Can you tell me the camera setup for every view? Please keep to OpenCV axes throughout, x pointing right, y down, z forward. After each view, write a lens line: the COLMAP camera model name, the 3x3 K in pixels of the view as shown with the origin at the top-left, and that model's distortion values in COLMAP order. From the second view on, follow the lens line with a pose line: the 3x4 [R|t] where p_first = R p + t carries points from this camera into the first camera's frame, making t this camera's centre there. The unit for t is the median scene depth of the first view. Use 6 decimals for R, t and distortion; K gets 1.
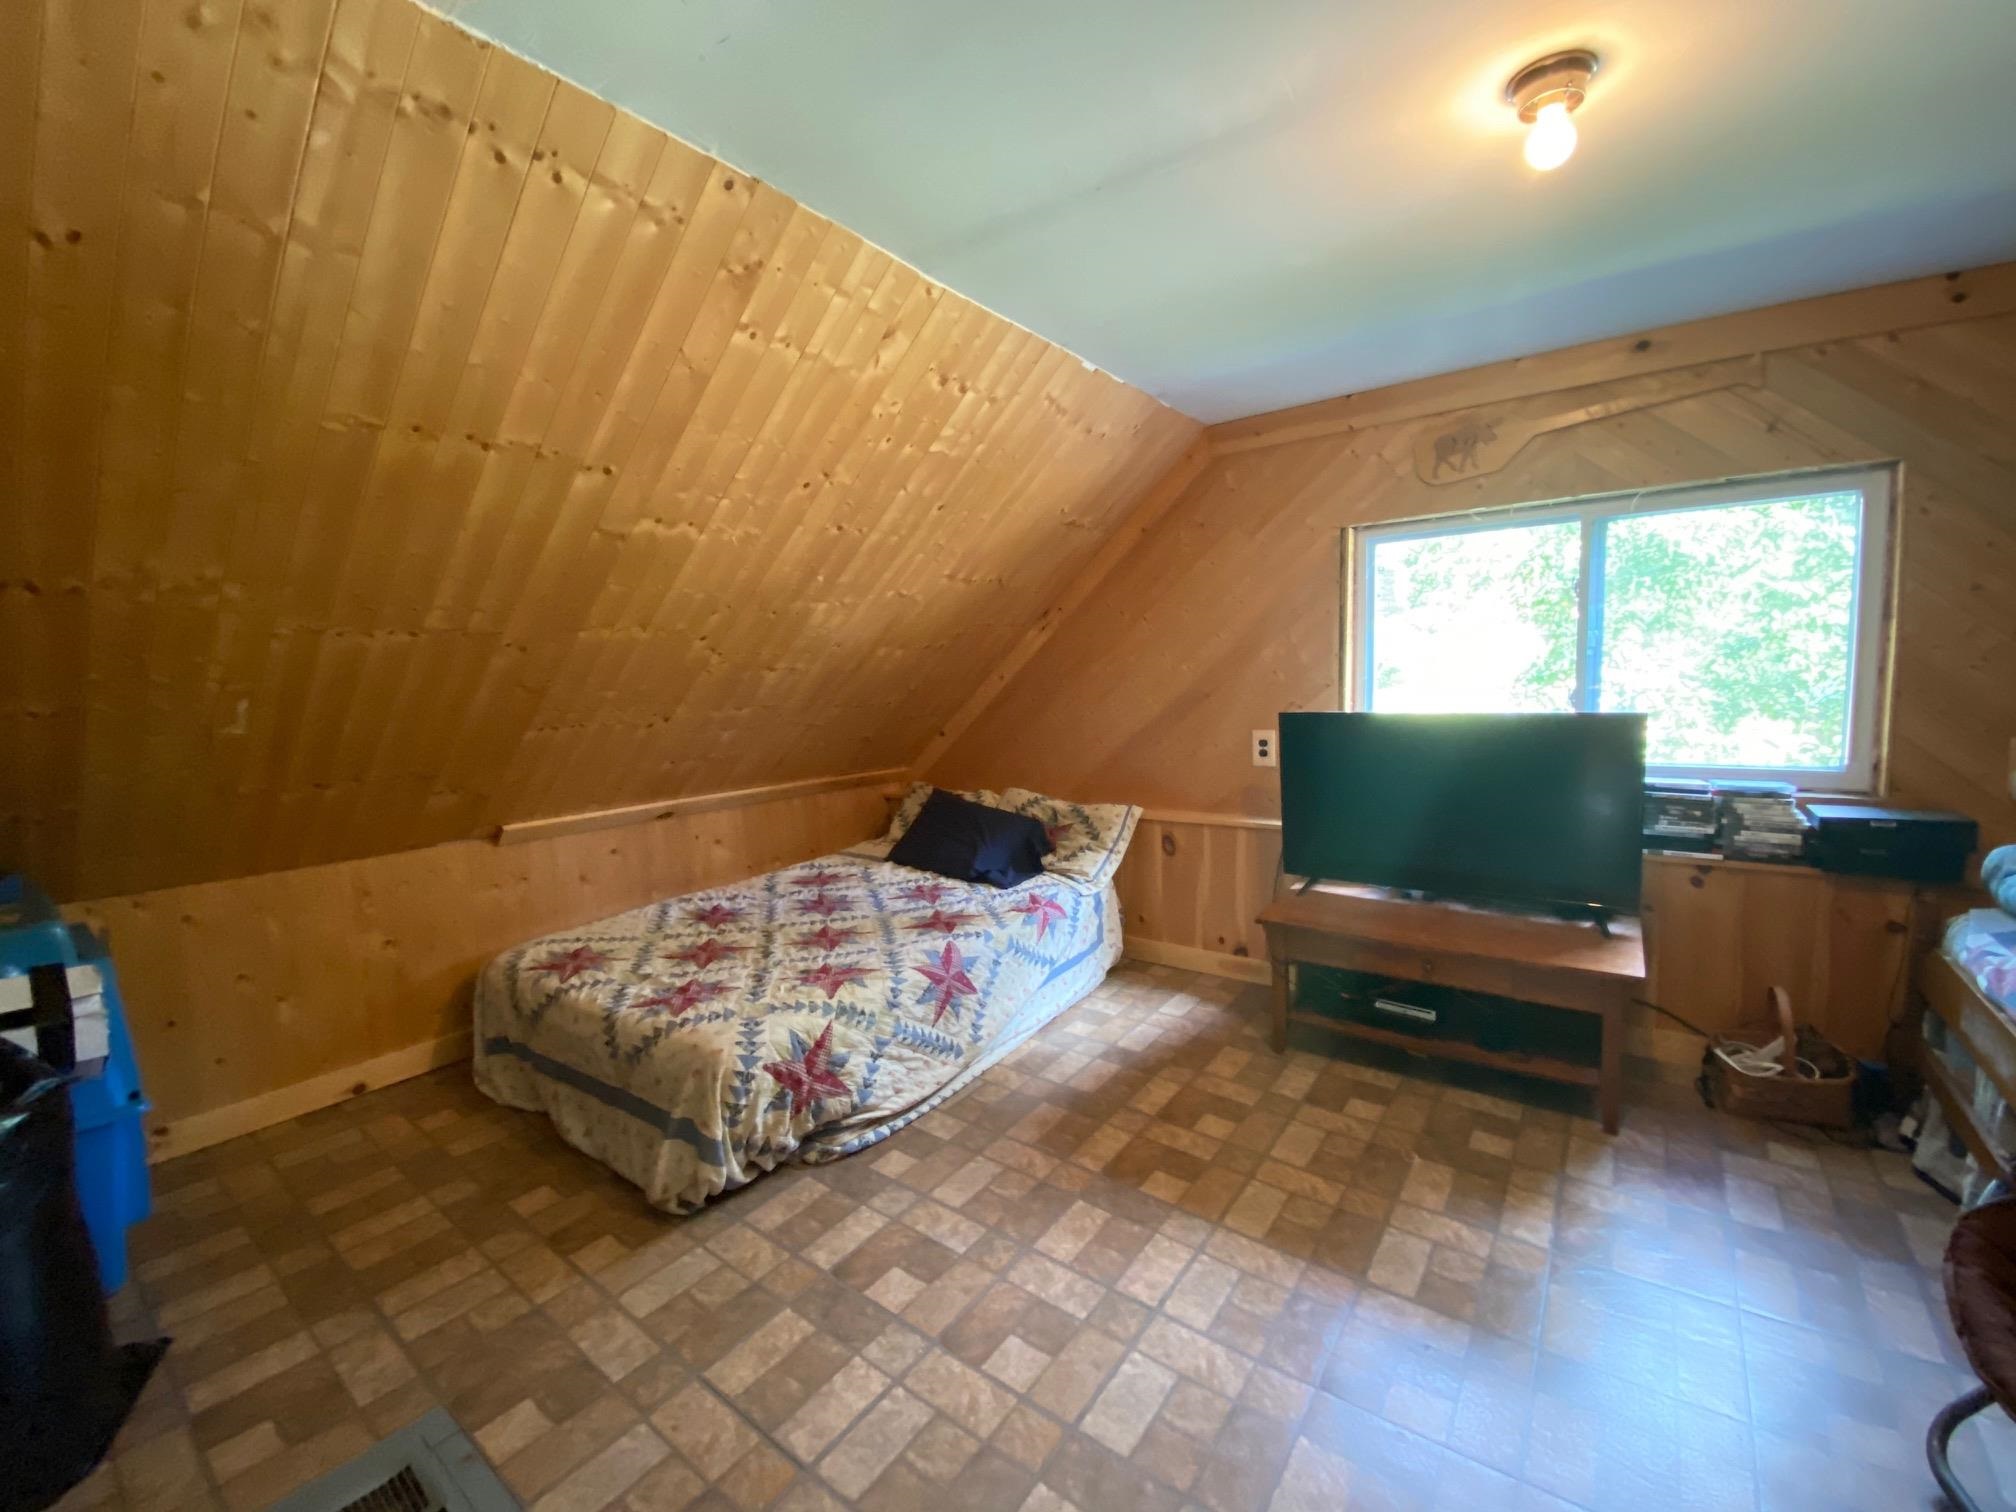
lens RADIAL K [[820.8, 0, 990.3], [0, 820.8, 761.7], [0, 0, 1]] dist [0.010982, -0.015065]
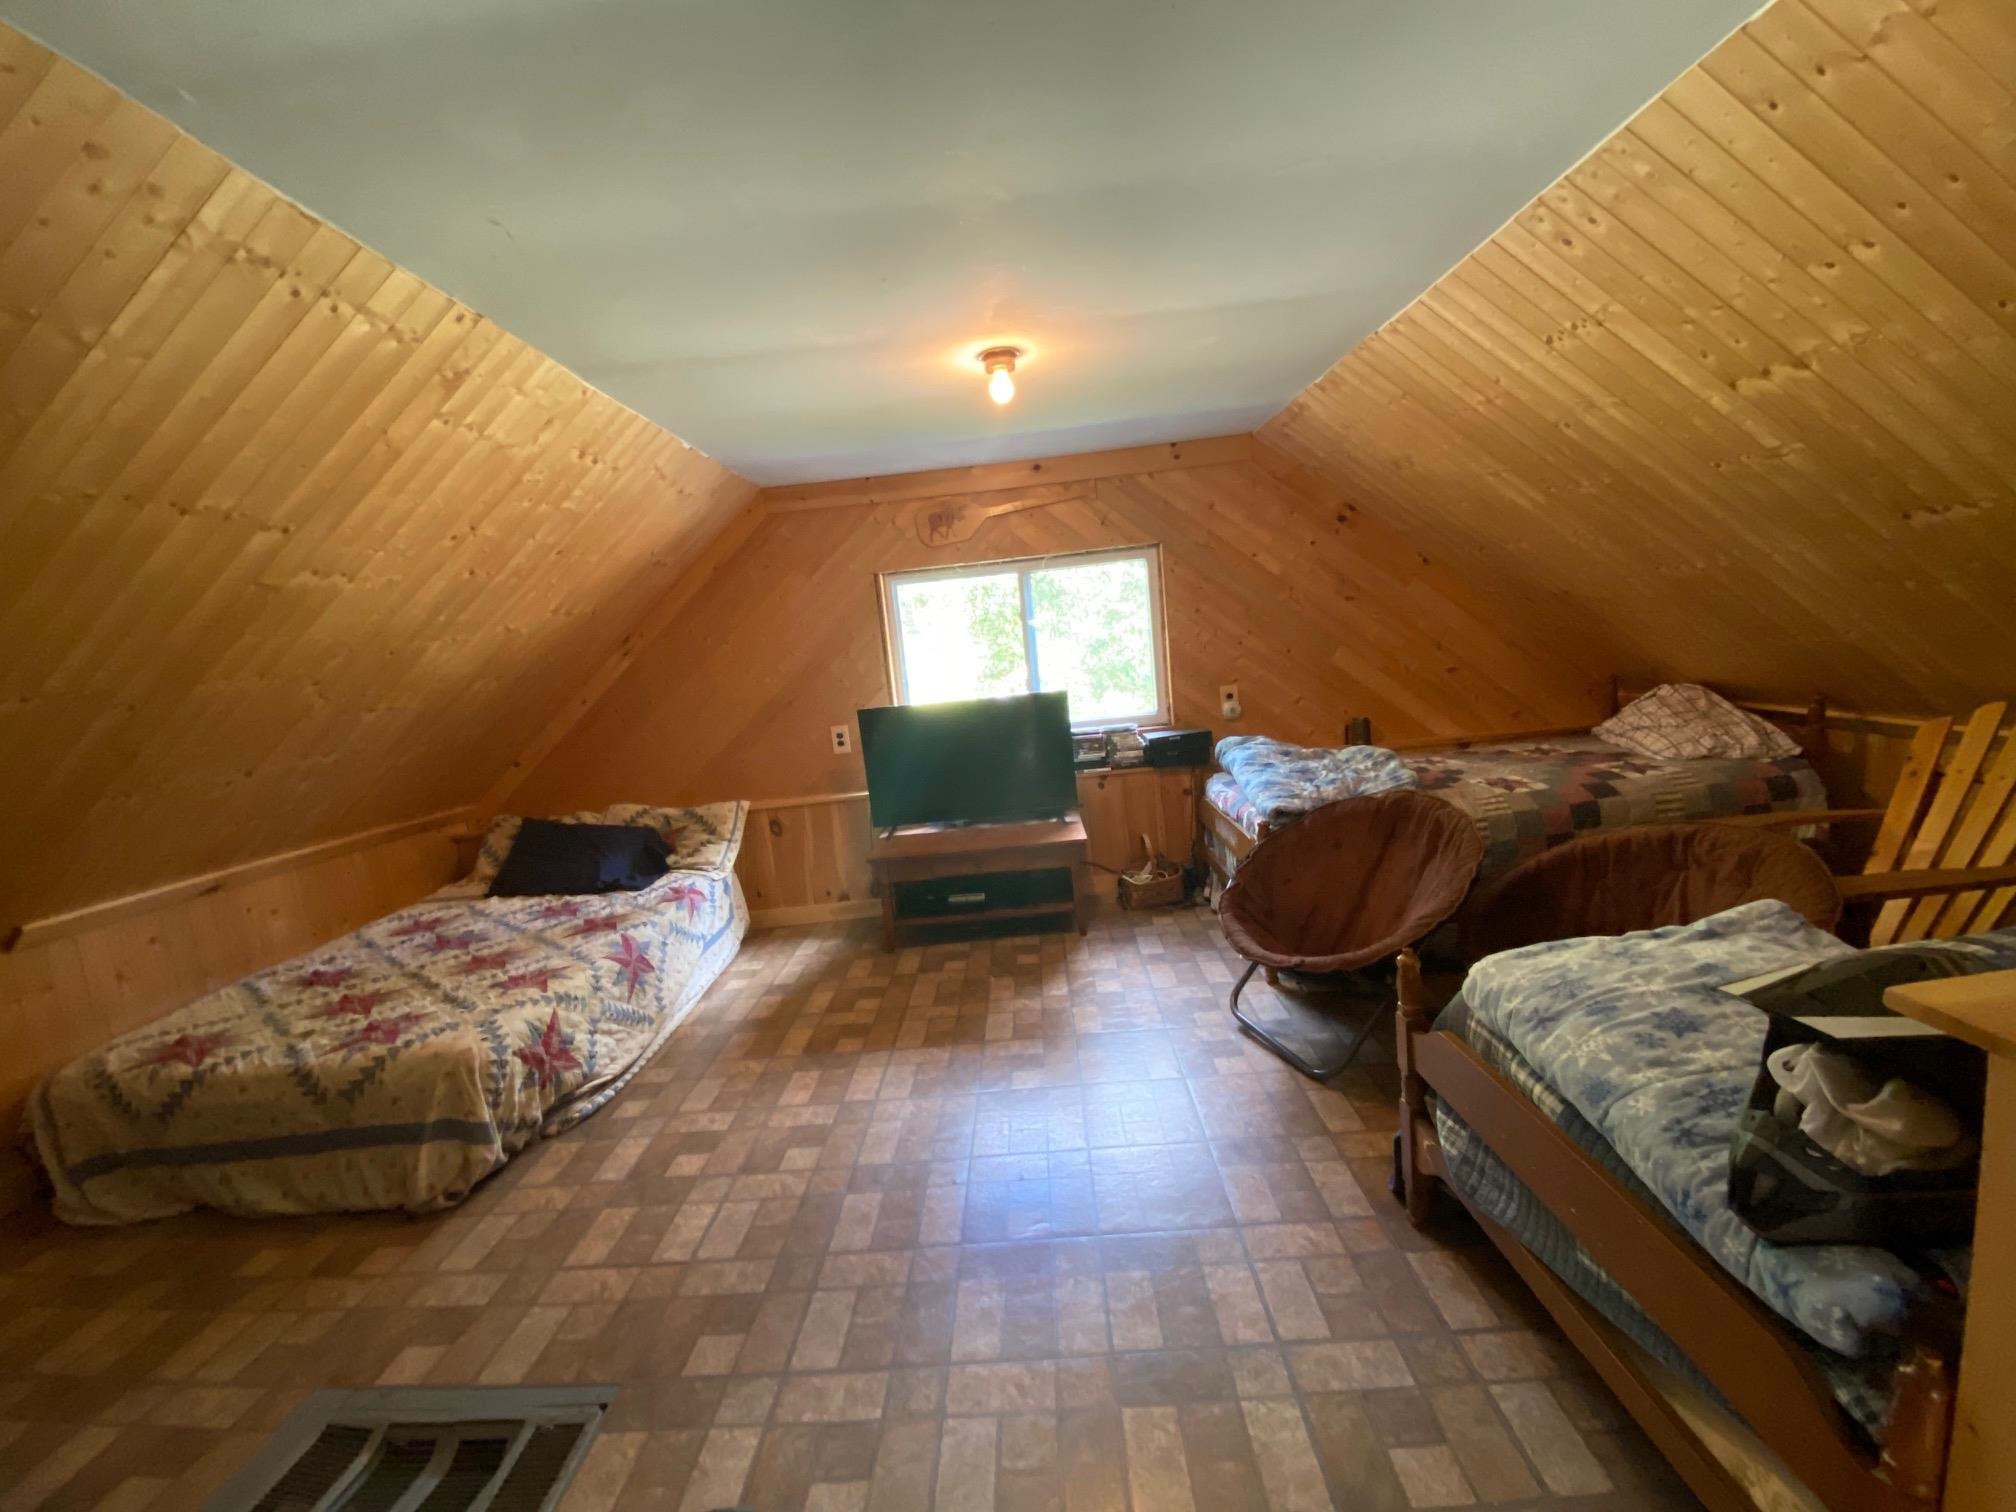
lens RADIAL K [[820.8, 0, 997.4], [0, 820.8, 774.8], [0, 0, 1]] dist [0.010982, -0.015065]
pose [[0.815545, -0.128860, 0.564164, -0.285055], [0.129932, 0.990776, 0.038475, 0.029216], [-0.563918, 0.041925, 0.824766, -0.296626]]
